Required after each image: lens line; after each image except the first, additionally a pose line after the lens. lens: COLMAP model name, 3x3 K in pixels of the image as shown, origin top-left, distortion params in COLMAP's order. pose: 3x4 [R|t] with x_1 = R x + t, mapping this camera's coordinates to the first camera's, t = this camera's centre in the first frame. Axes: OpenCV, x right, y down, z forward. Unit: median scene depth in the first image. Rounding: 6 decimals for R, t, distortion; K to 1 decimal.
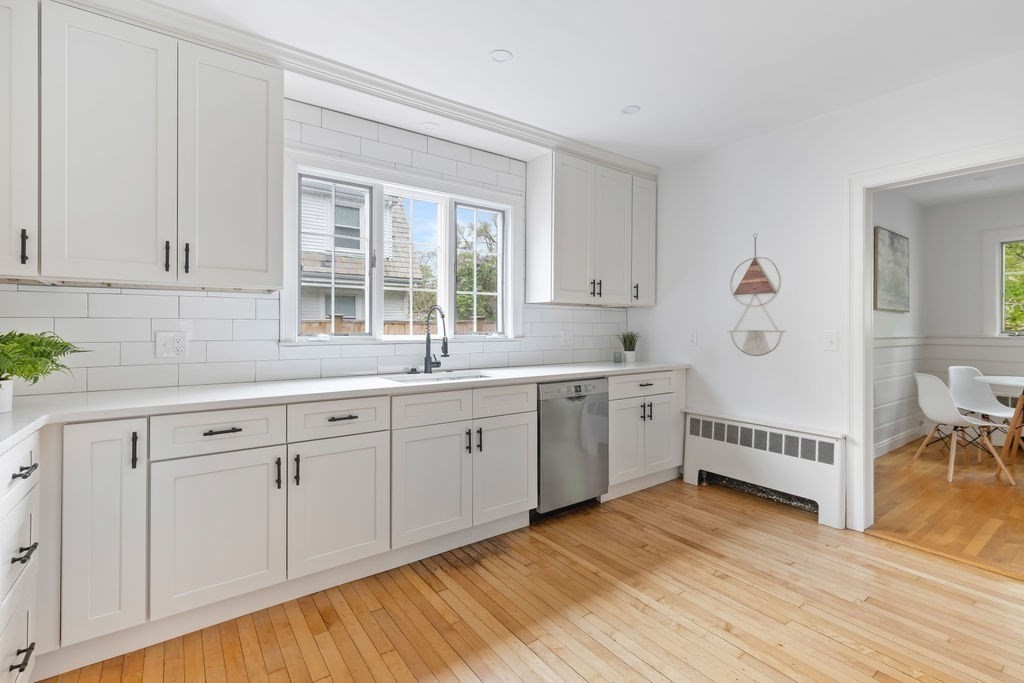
lens RADIAL K [[467.1, 0, 509.2], [0, 467.1, 337.7], [0, 0, 1]] dist [-0.000875, -0.000048]
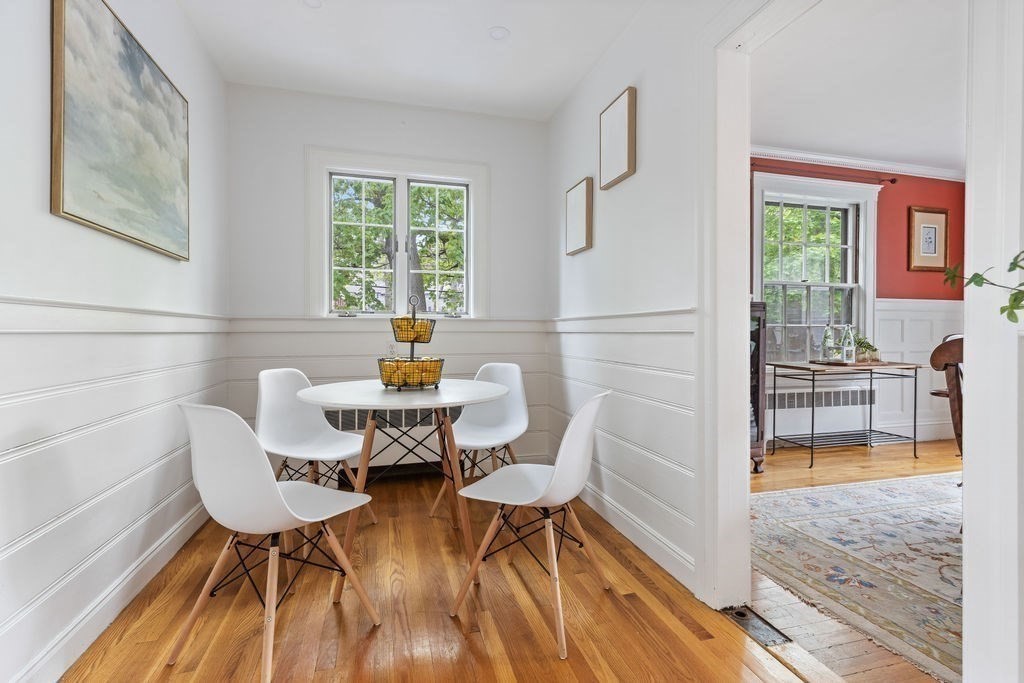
lens RADIAL K [[467.1, 0, 509.7], [0, 467.1, 336.3], [0, 0, 1]] dist [-0.000875, -0.000048]
pose [[0.334453, -0.013432, 0.942317, 0.544214], [-0.000684, 0.999895, 0.014496, 0.013634], [-0.942412, -0.005493, 0.334408, 0.564679]]
